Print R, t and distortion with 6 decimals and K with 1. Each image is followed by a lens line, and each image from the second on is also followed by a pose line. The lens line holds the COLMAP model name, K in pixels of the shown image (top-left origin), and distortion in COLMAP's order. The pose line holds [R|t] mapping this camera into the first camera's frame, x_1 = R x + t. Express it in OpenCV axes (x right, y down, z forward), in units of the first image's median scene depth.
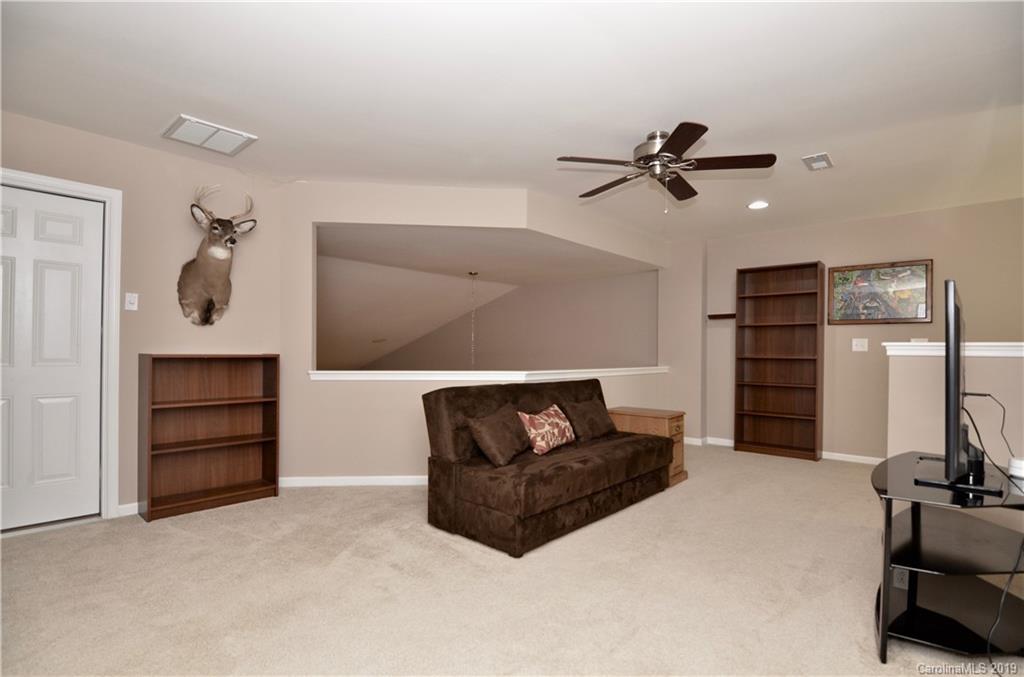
lens RADIAL K [[496.0, 0, 516.1], [0, 496.0, 347.8], [0, 0, 1]] dist [-0.005428, -0.009150]
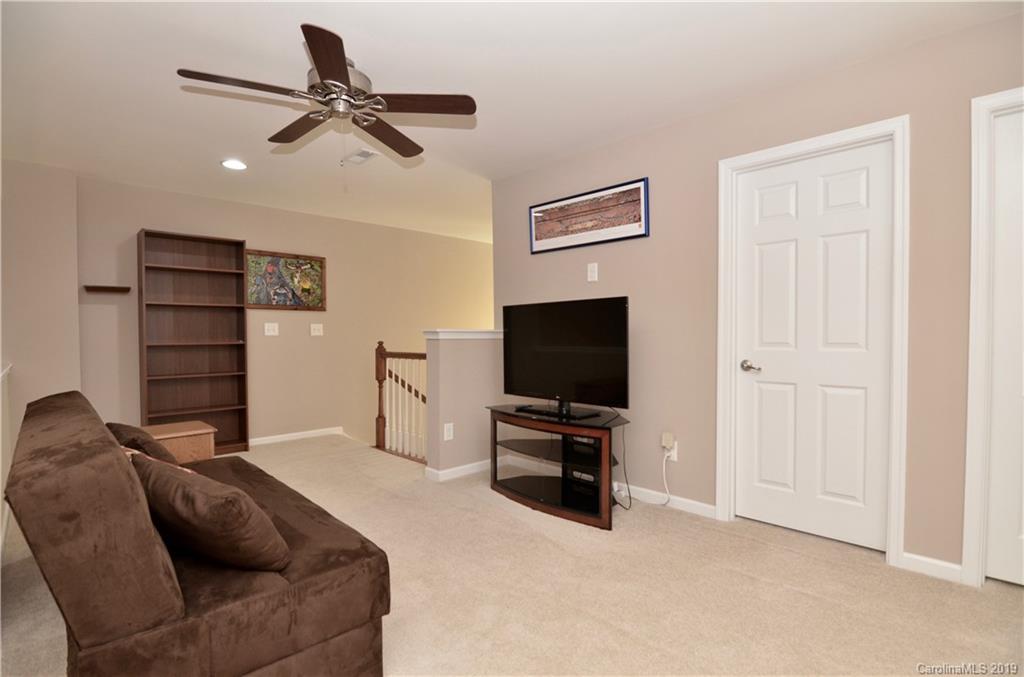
lens RADIAL K [[496.0, 0, 516.1], [0, 496.0, 347.8], [0, 0, 1]] dist [-0.005428, -0.009150]
pose [[0.067524, -0.039610, 0.996931, -0.306262], [-0.001106, 0.999208, 0.039775, -0.009079], [-0.997717, -0.003789, 0.067427, 0.420859]]
